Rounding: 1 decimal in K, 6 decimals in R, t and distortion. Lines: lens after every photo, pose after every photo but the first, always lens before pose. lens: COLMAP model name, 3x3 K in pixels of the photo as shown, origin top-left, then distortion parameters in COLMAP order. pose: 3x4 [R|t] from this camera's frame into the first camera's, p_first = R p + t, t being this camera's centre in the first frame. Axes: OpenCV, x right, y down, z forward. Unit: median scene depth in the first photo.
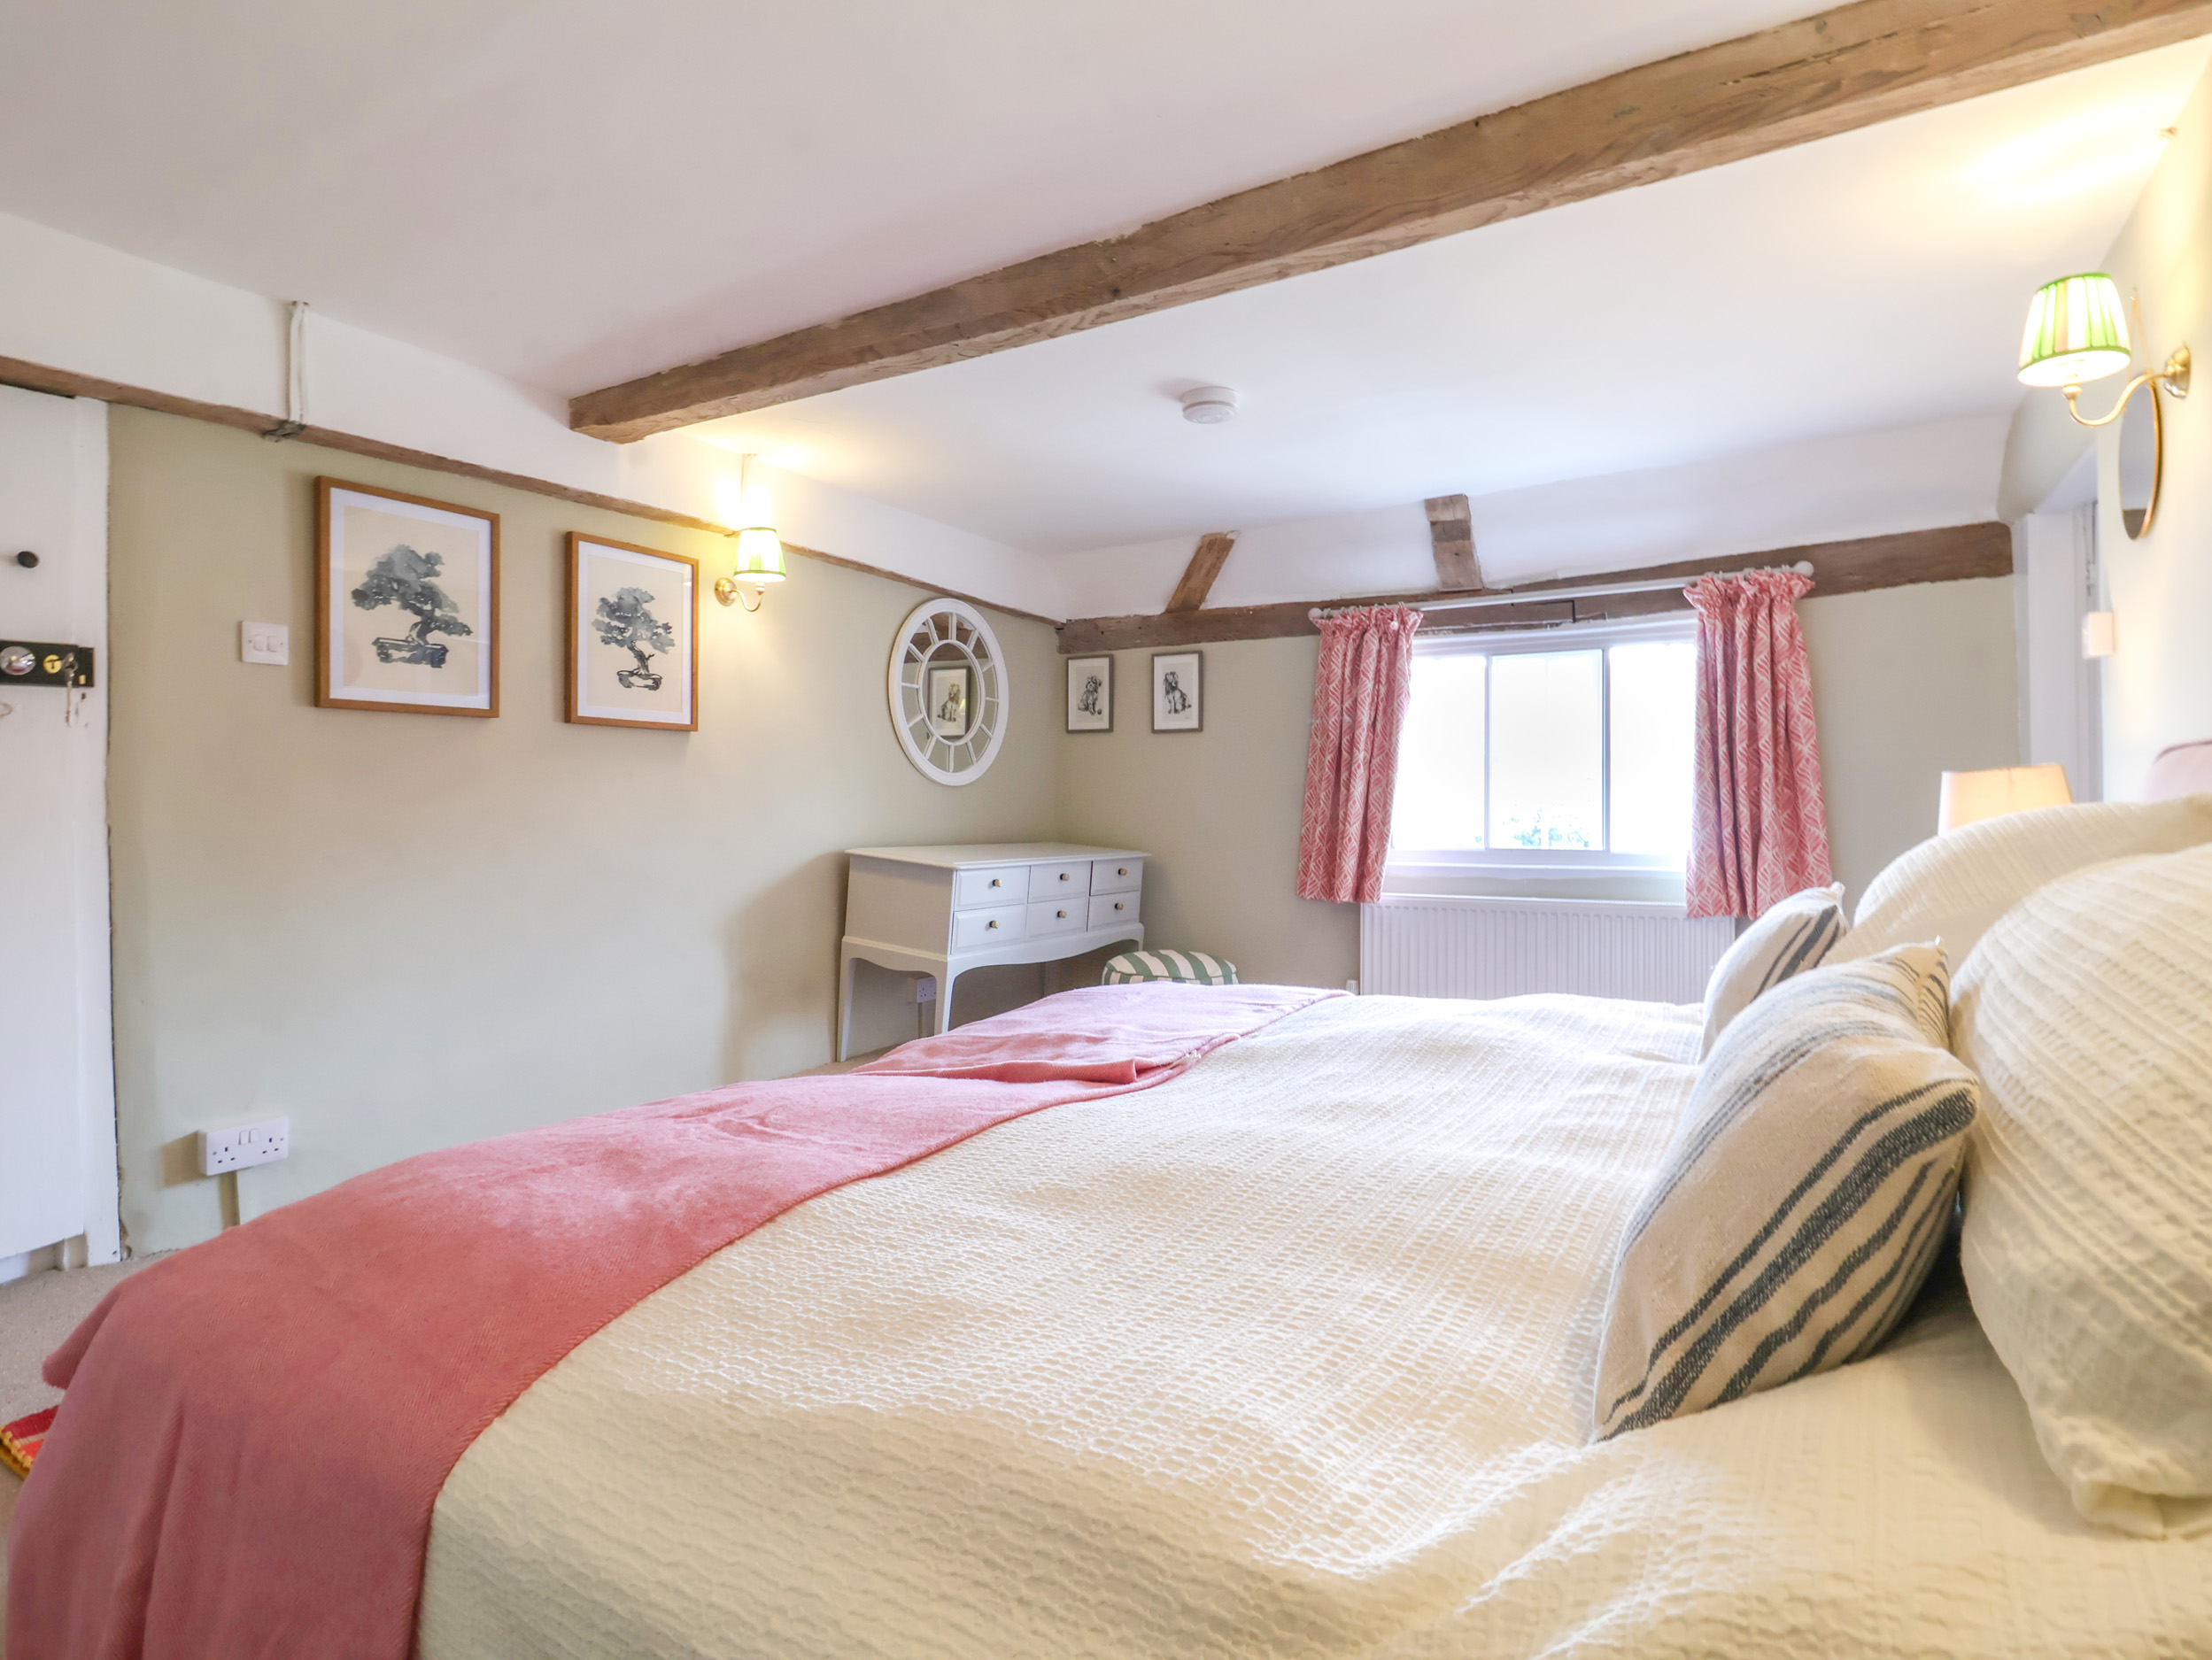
lens RADIAL K [[1123.1, 0, 1100.3], [0, 1123.1, 804.7], [0, 0, 1]] dist [-0.003653, -0.000805]
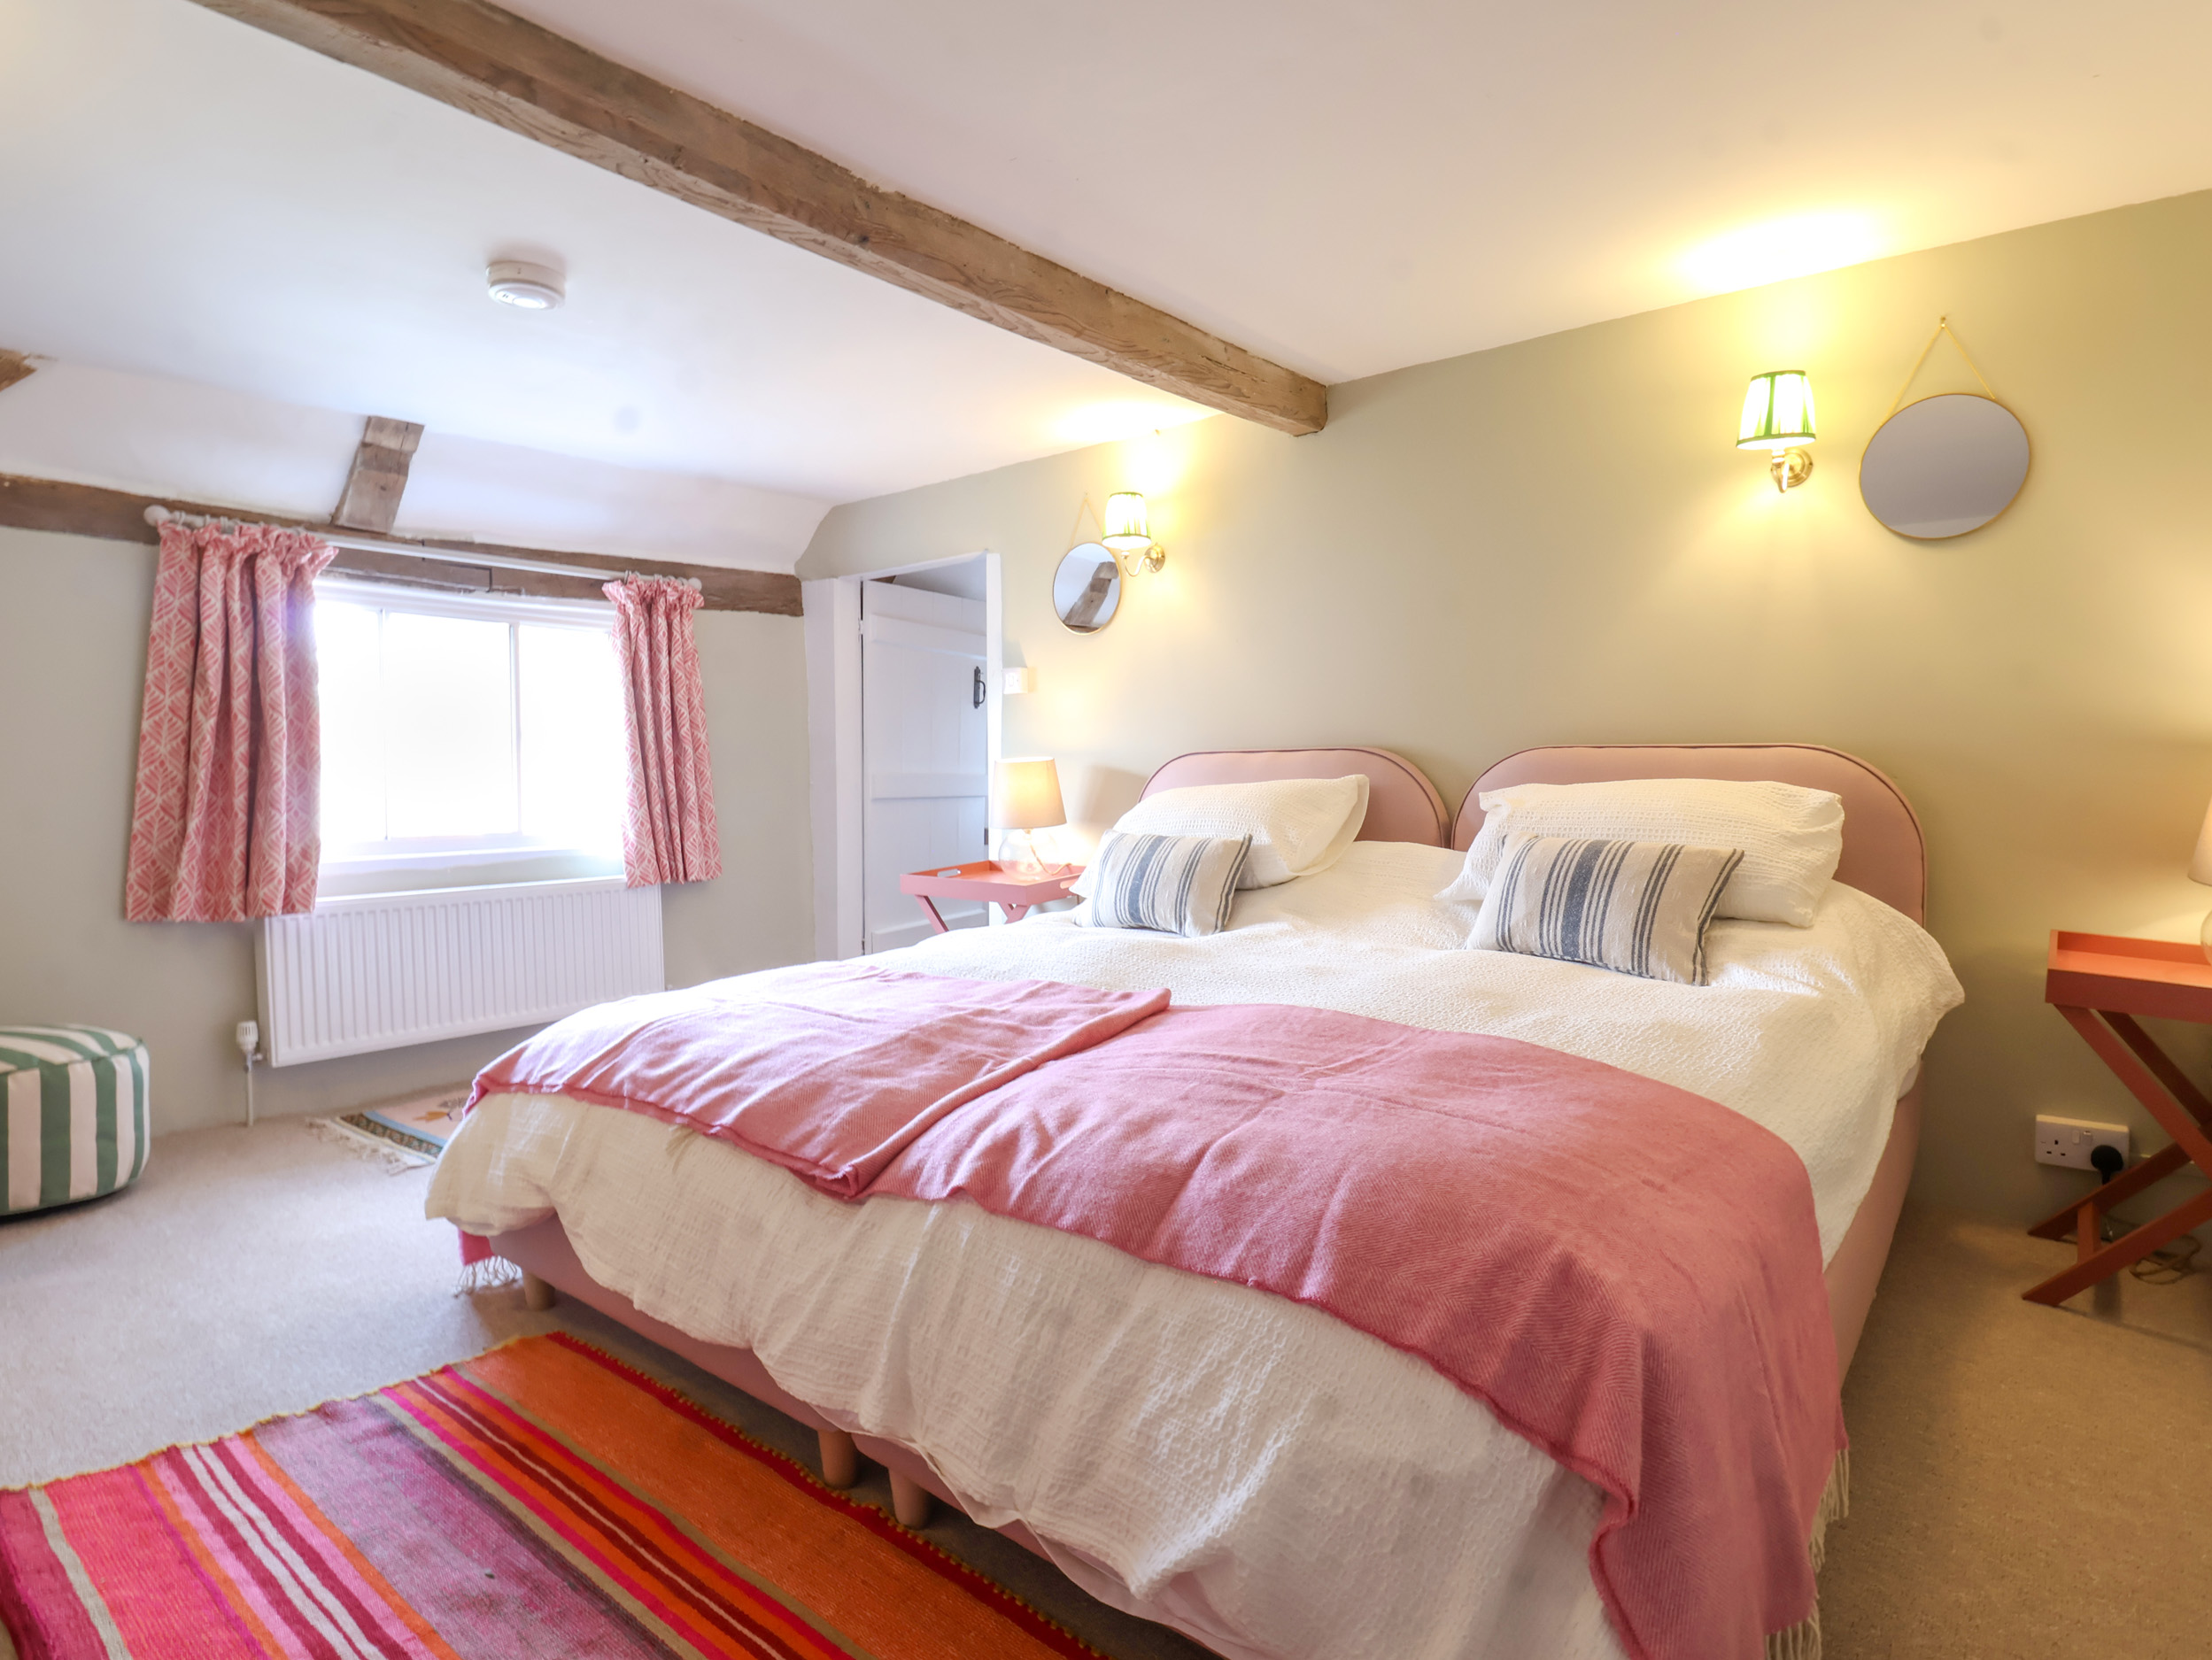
lens RADIAL K [[1179.7, 0, 1113.4], [0, 1179.7, 807.0], [0, 0, 1]] dist [-0.008003, -0.002007]
pose [[0.165674, -0.023622, 0.985898, -0.639644], [0.006374, 0.999718, 0.022882, -0.001226], [-0.986160, 0.002493, 0.165778, 0.431240]]
